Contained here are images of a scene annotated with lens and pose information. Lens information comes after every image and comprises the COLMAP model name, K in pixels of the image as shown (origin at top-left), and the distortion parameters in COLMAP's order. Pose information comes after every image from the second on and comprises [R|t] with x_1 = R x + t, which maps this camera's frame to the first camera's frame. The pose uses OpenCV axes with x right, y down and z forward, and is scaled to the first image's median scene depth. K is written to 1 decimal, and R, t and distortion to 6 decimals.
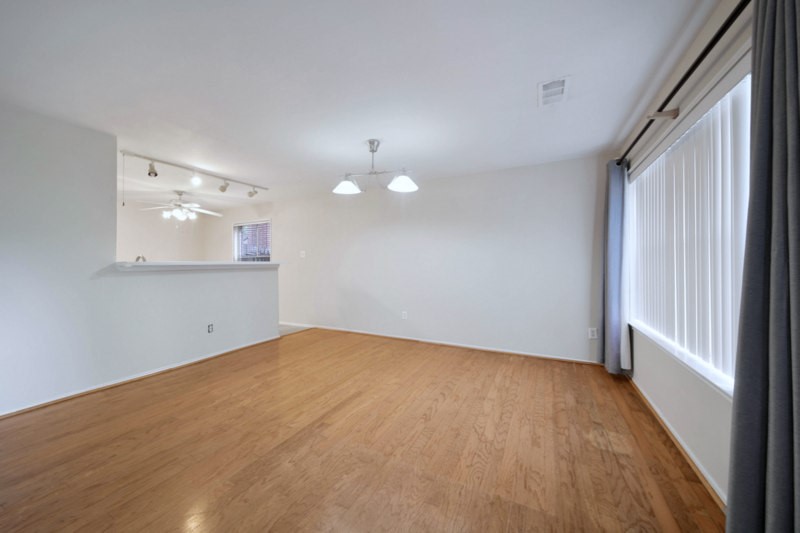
lens RADIAL K [[271.4, 0, 399.8], [0, 271.4, 263.6], [0, 0, 1]] dist [-0.005326, 0.000058]
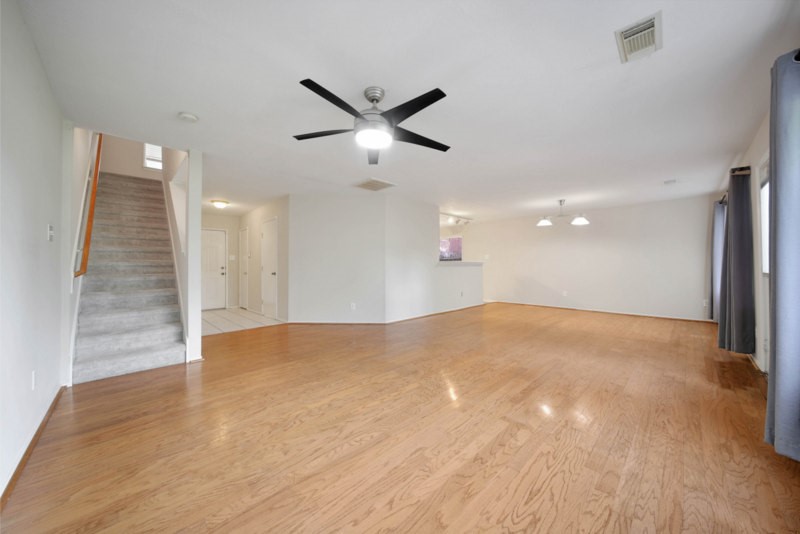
lens RADIAL K [[271.4, 0, 399.8], [0, 271.4, 264.1], [0, 0, 1]] dist [-0.005326, 0.000058]
pose [[0.957300, -0.001994, -0.289091, -0.627831], [-0.001333, 0.999935, -0.011310, 0.044685], [0.289095, 0.011213, 0.957235, -1.173258]]
